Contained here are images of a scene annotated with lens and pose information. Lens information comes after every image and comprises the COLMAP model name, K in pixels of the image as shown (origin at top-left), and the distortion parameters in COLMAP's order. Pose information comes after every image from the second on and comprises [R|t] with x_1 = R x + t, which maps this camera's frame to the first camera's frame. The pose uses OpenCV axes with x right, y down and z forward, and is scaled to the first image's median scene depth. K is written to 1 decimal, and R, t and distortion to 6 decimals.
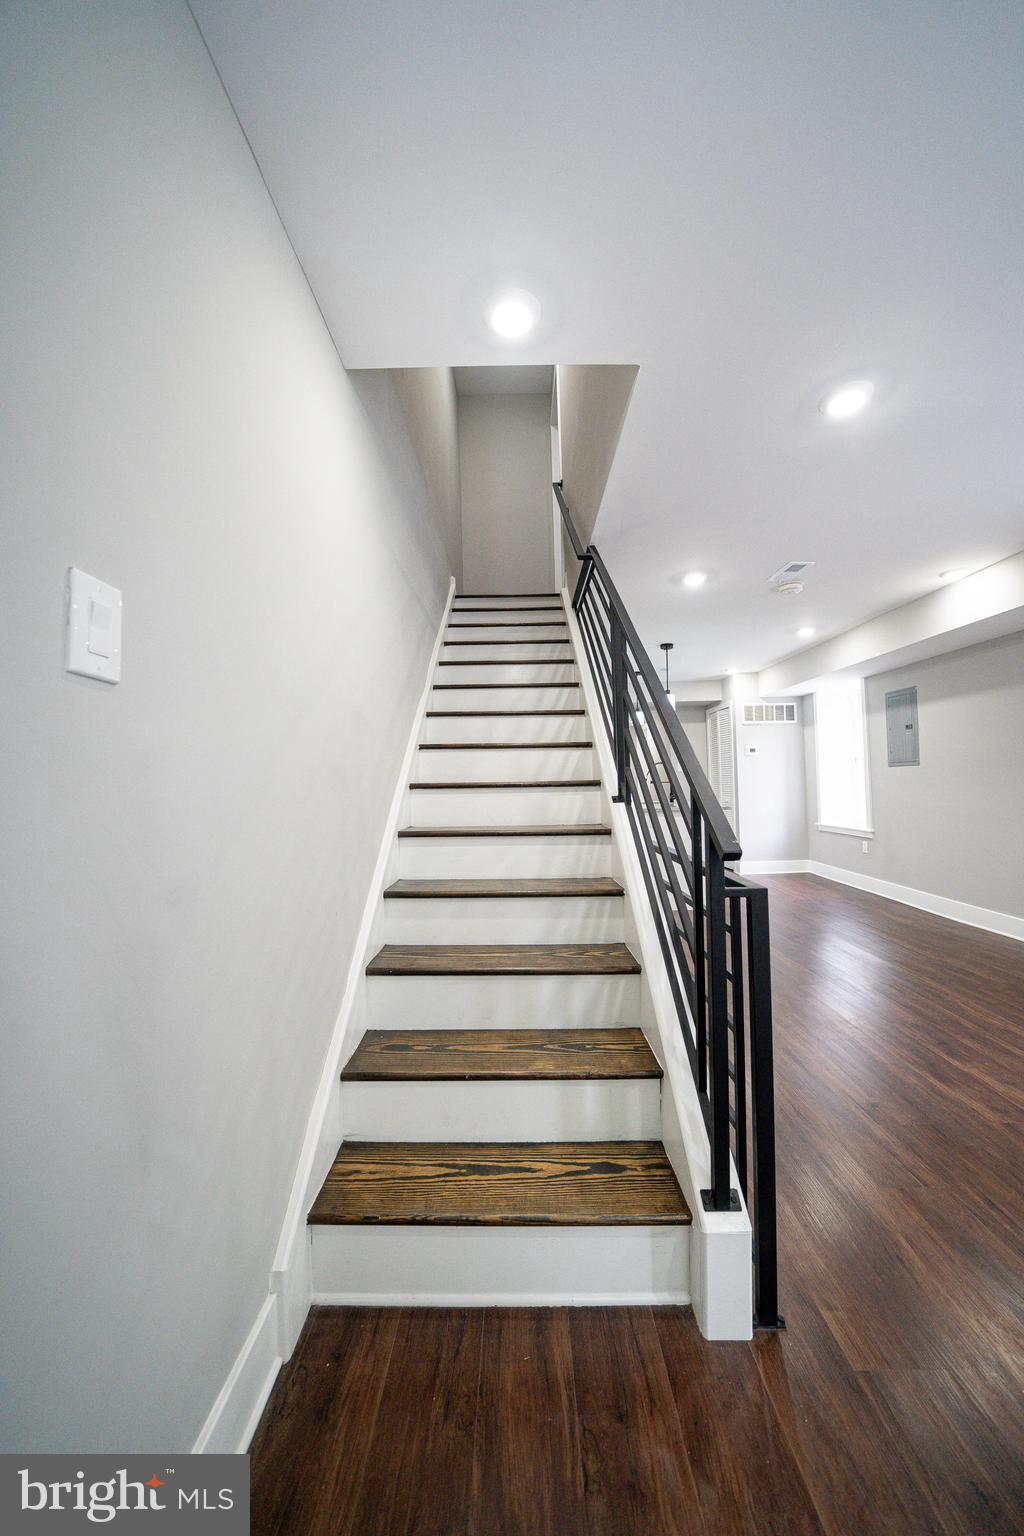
lens RADIAL K [[534.3, 0, 509.4], [0, 534.3, 761.2], [0, 0, 1]] dist [-0.023274, 0.000633]
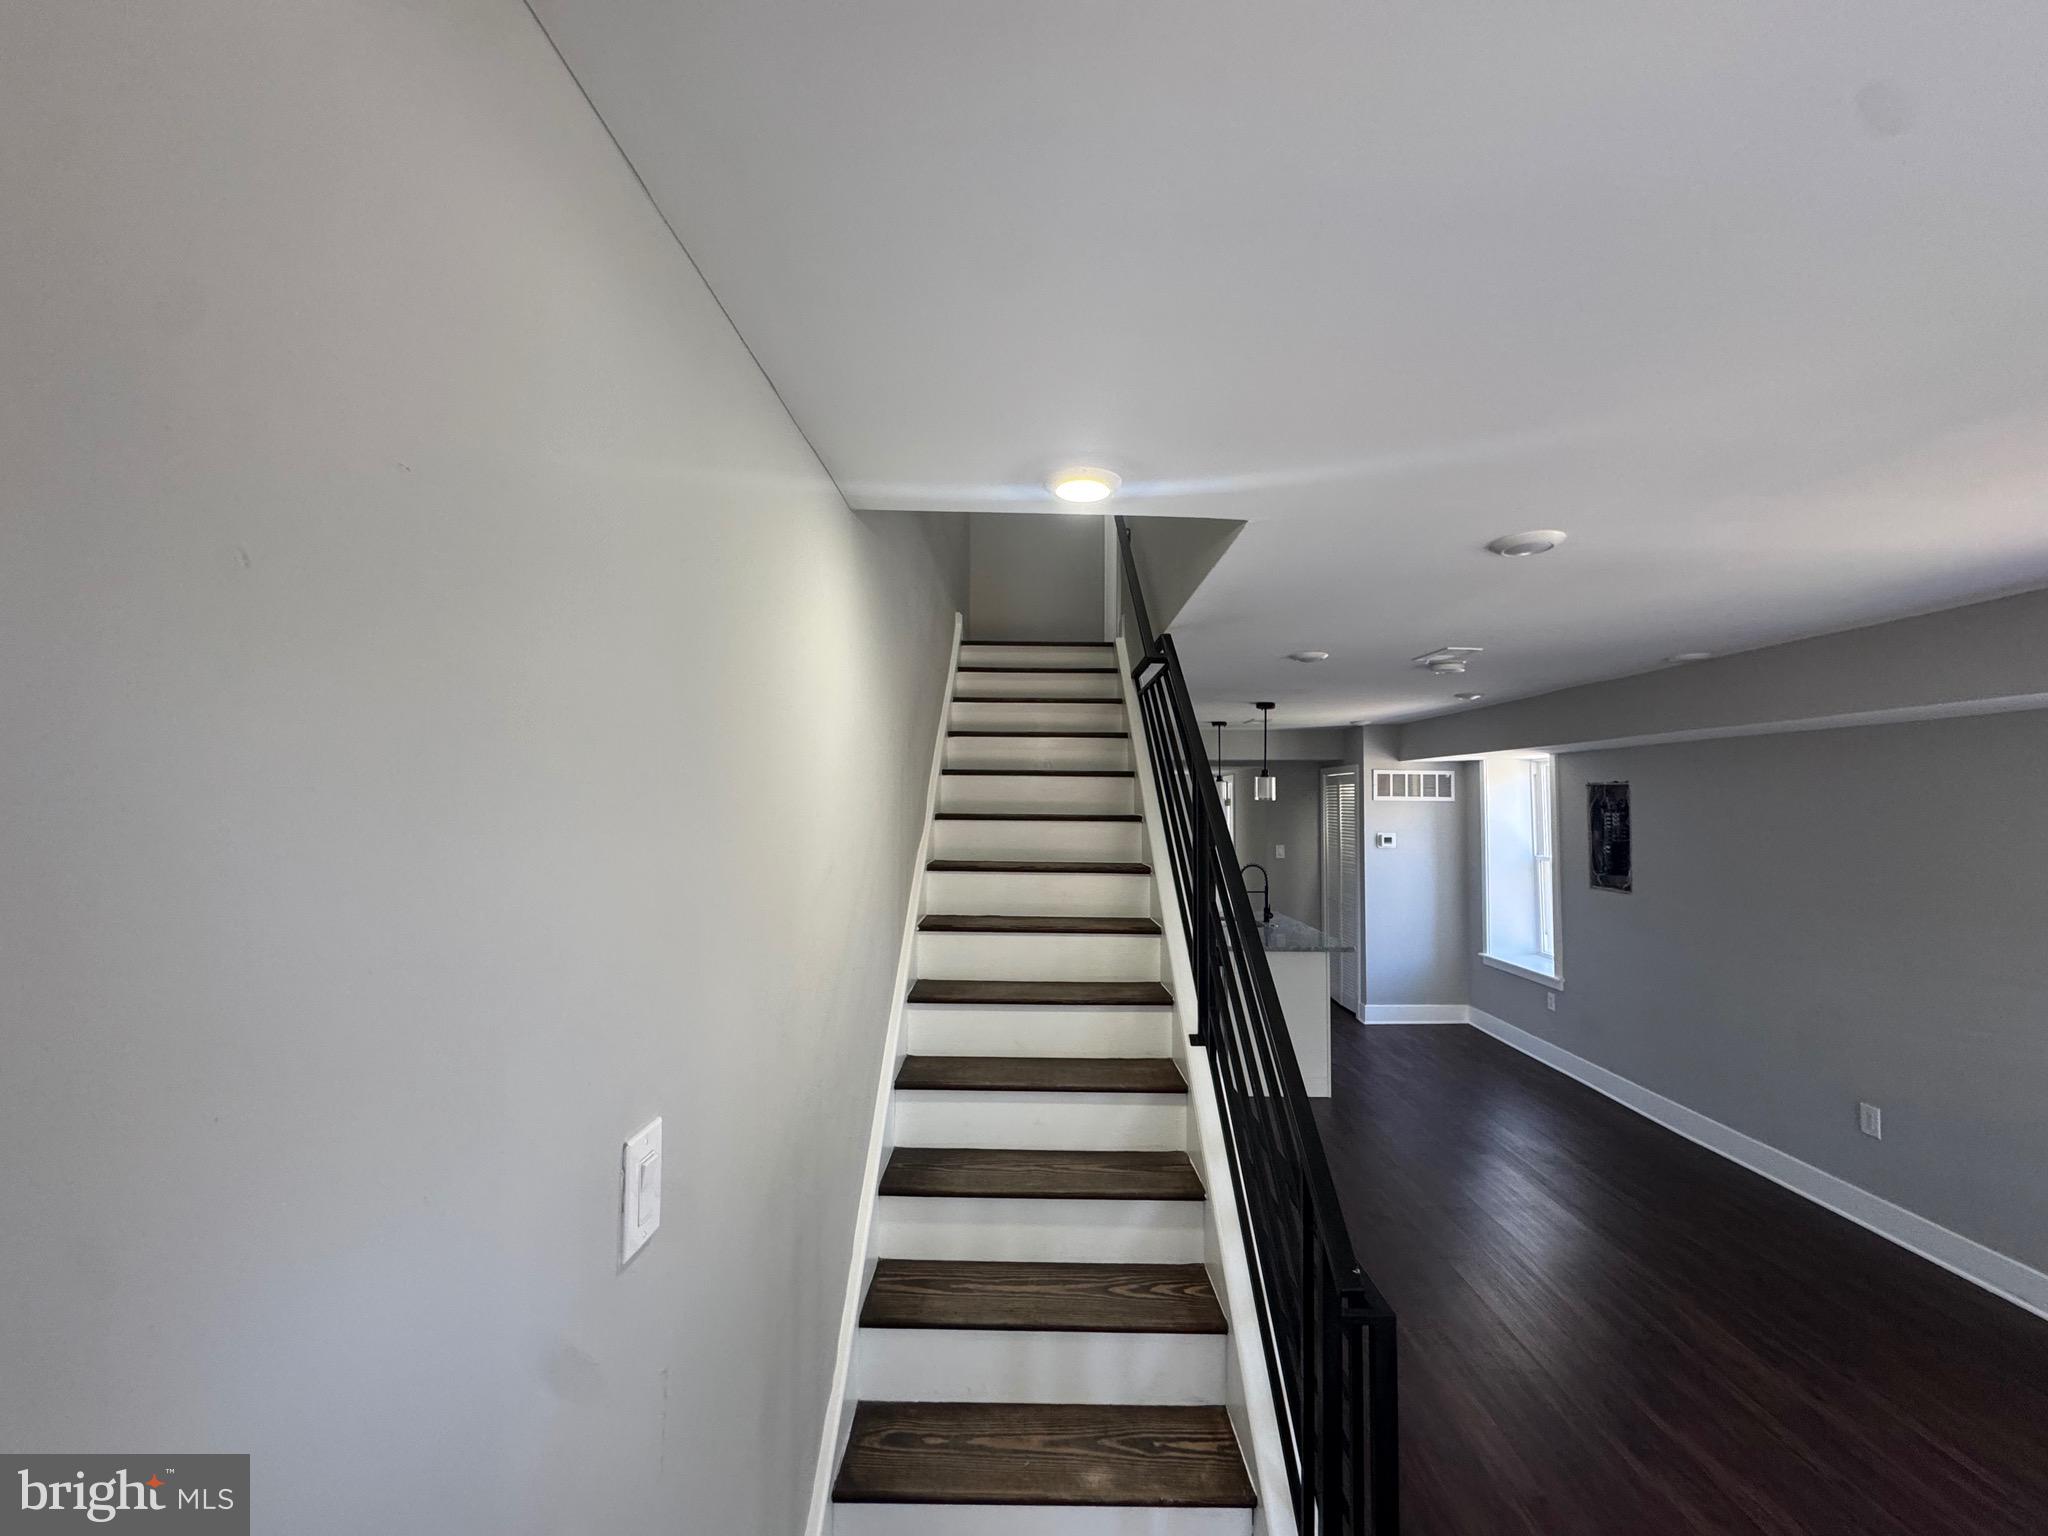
lens RADIAL K [[818.0, 0, 1025.0], [0, 818.0, 767.7], [0, 0, 1]] dist [0.001825, -0.000885]
pose [[0.999609, 0.026168, 0.009898, -0.035526], [-0.026143, 0.999655, -0.002696, -0.196998], [-0.009966, 0.002436, 0.999947, -0.077836]]
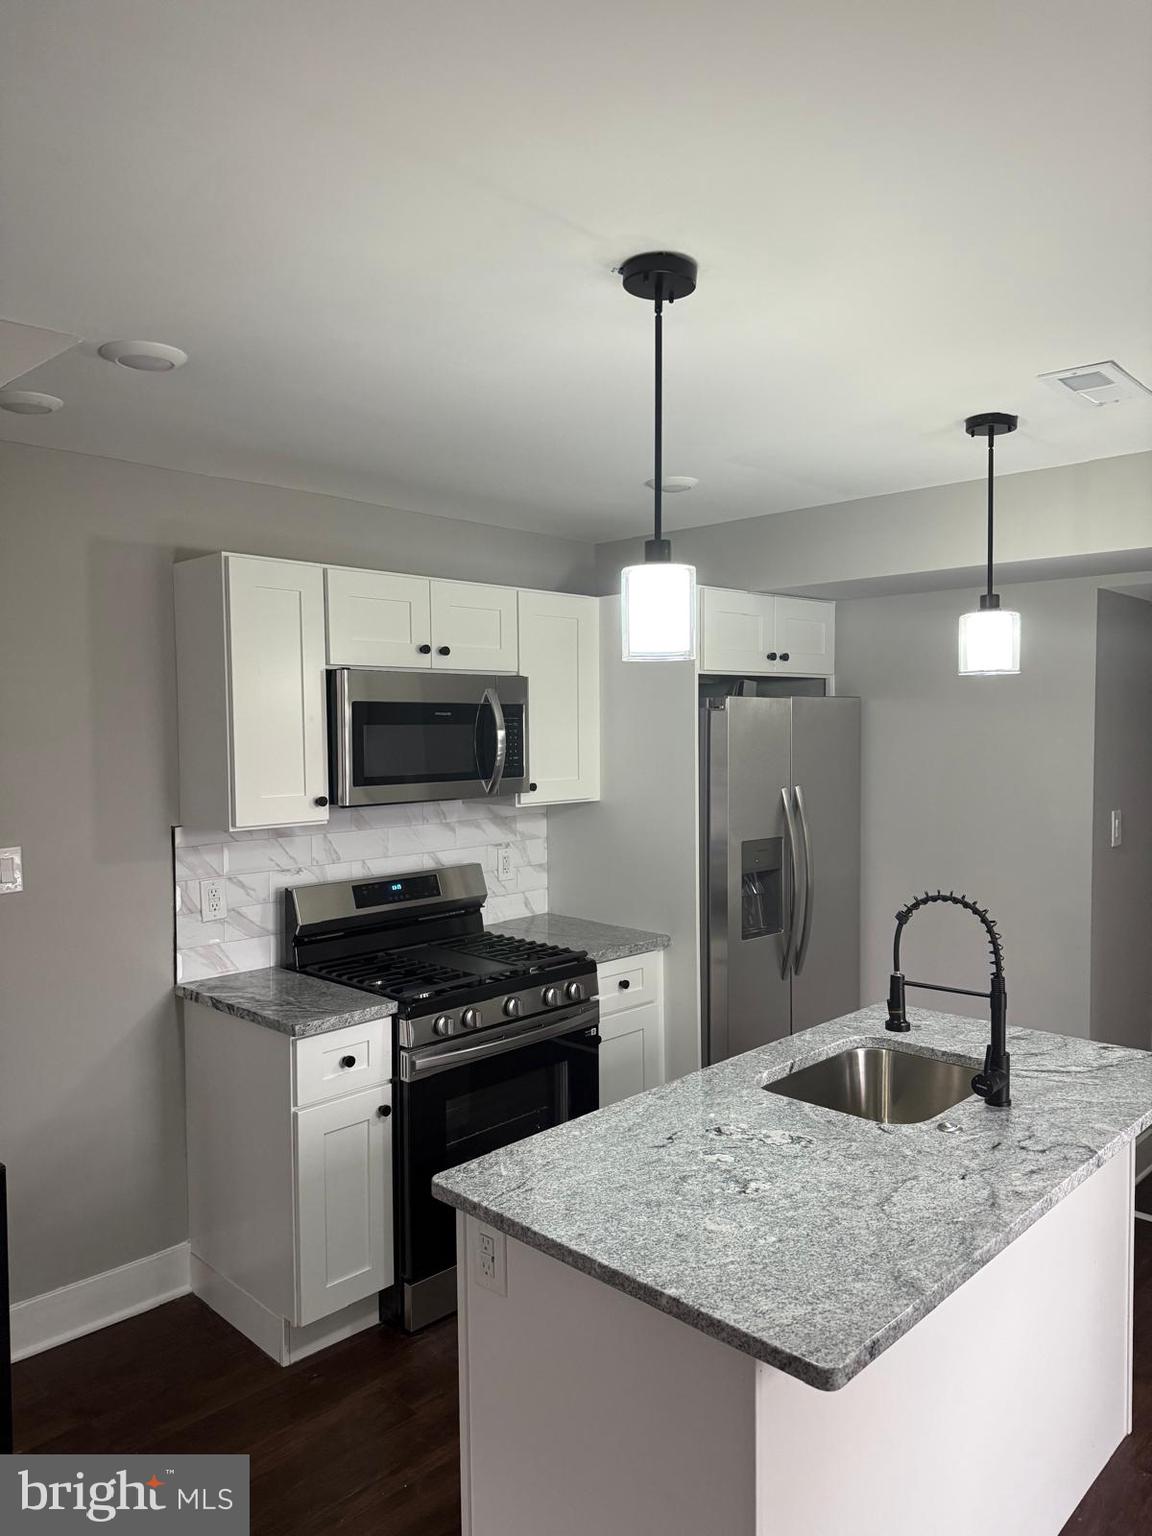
lens RADIAL K [[1079.7, 0, 578.1], [0, 1079.7, 772.8], [0, 0, 1]] dist [0.053873, -0.064720]
pose [[0.734246, 0.050438, -0.677007, 0.823009], [0.018275, 0.995406, 0.093979, -0.143438], [0.678637, -0.081376, 0.729952, 1.138320]]
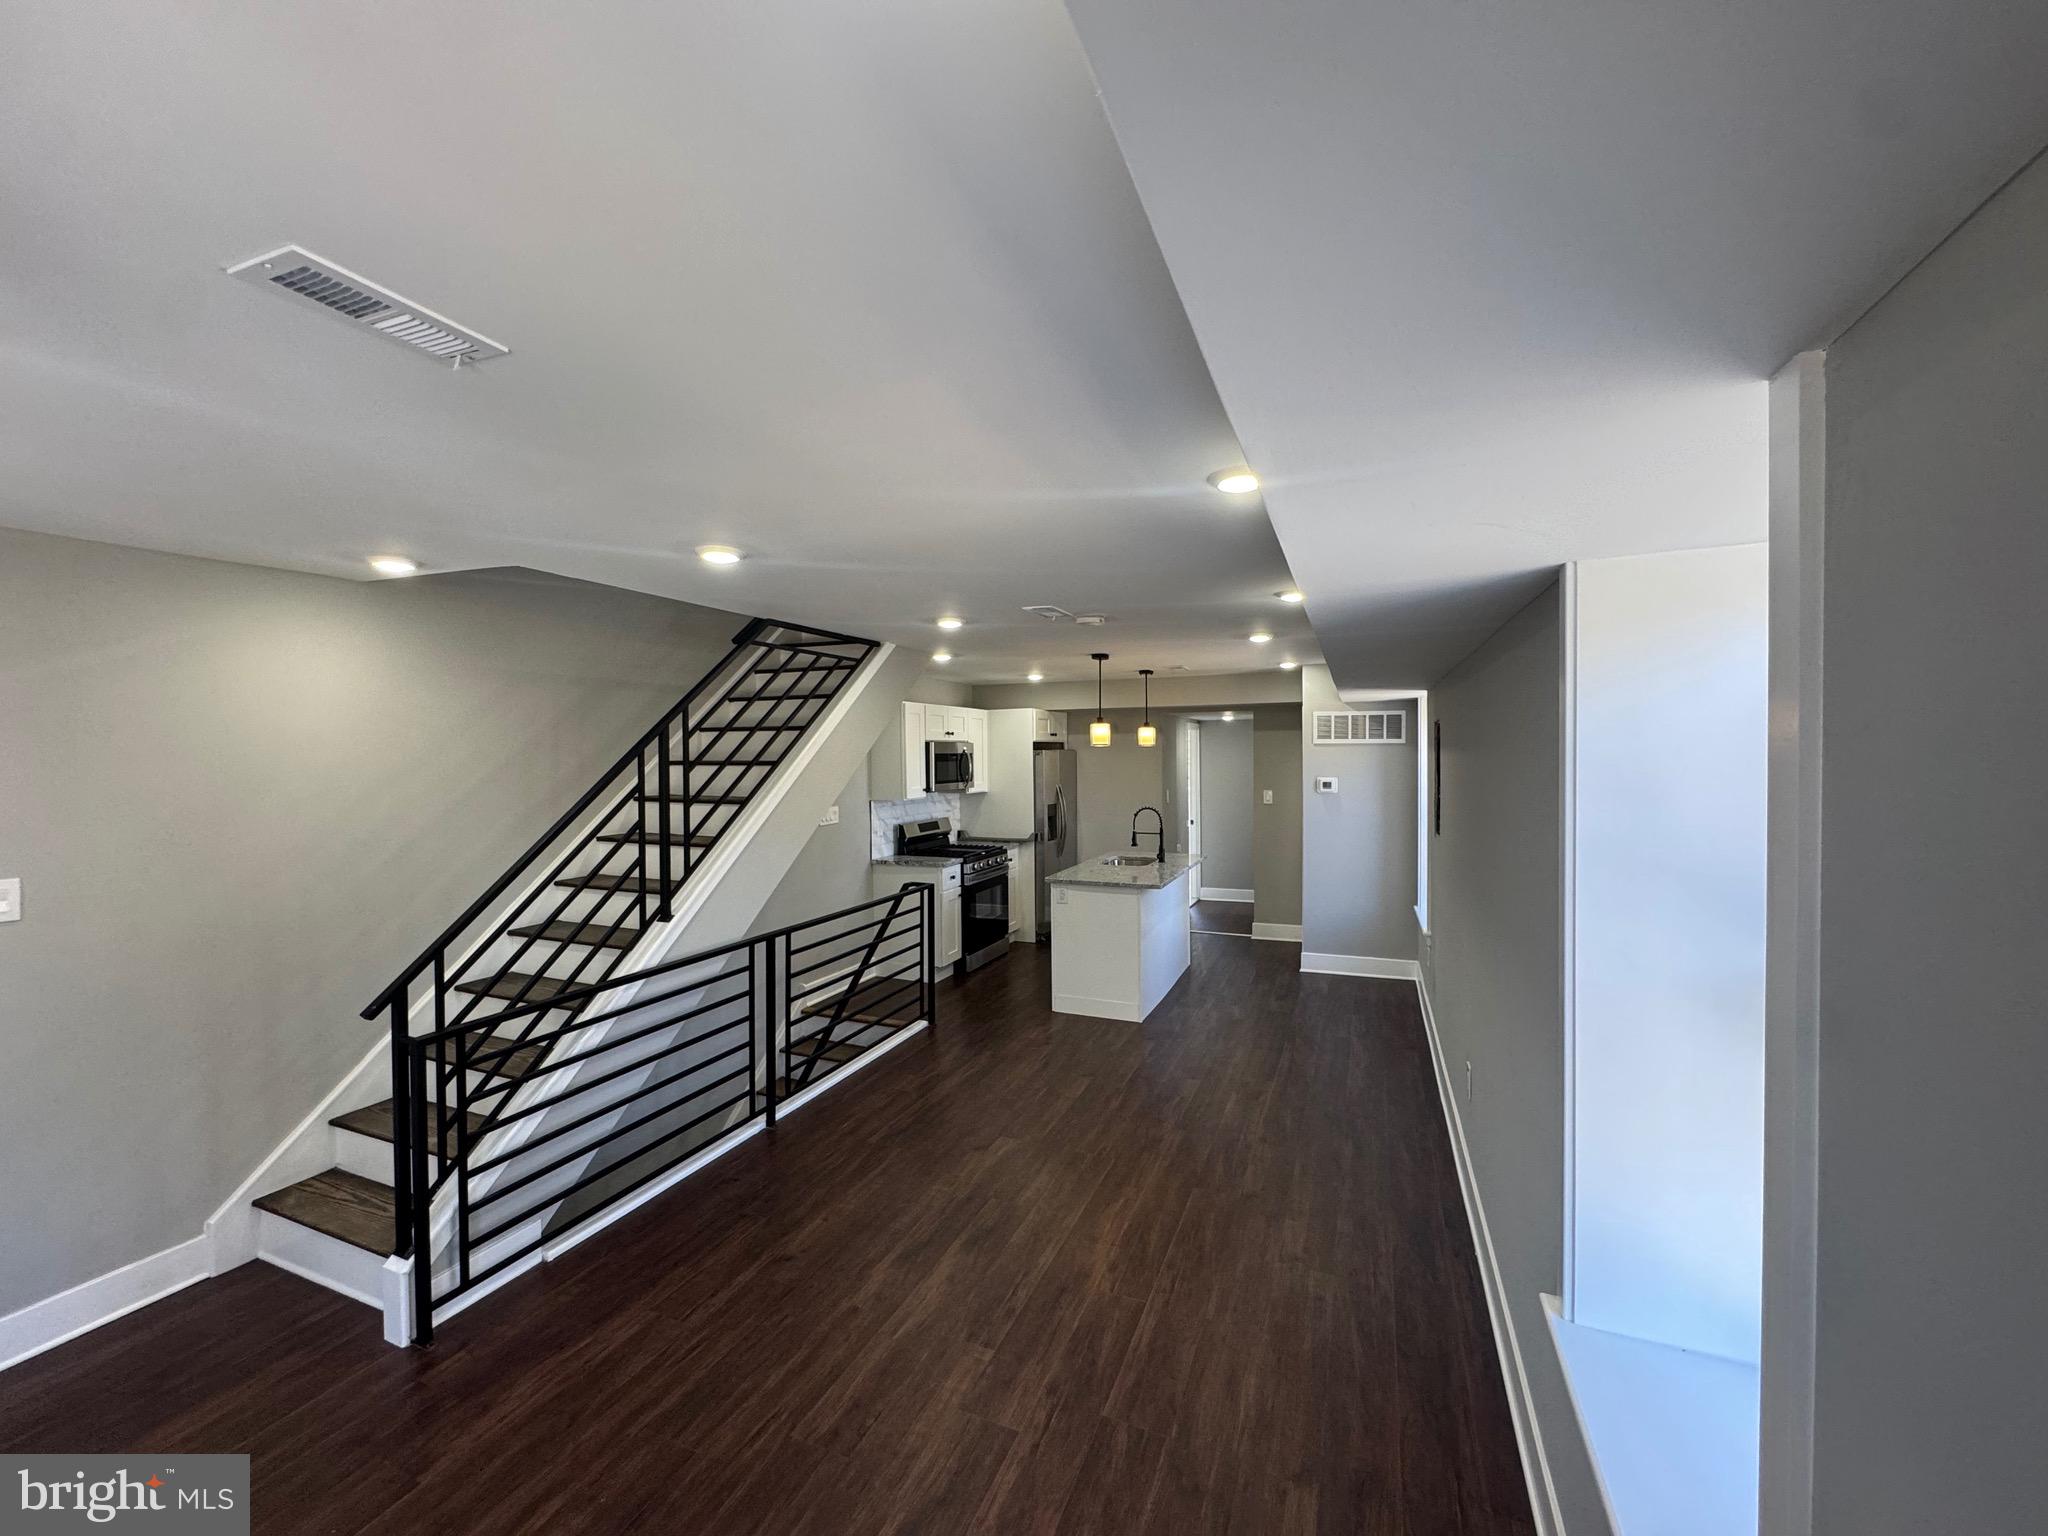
lens RADIAL K [[818.0, 0, 1023.2], [0, 818.0, 758.1], [0, 0, 1]] dist [0.001825, -0.000885]
pose [[0.927786, 0.014721, -0.372822, 0.976785], [0.003127, 0.998880, 0.047222, -0.203870], [0.373100, -0.044978, 0.926700, -0.122595]]
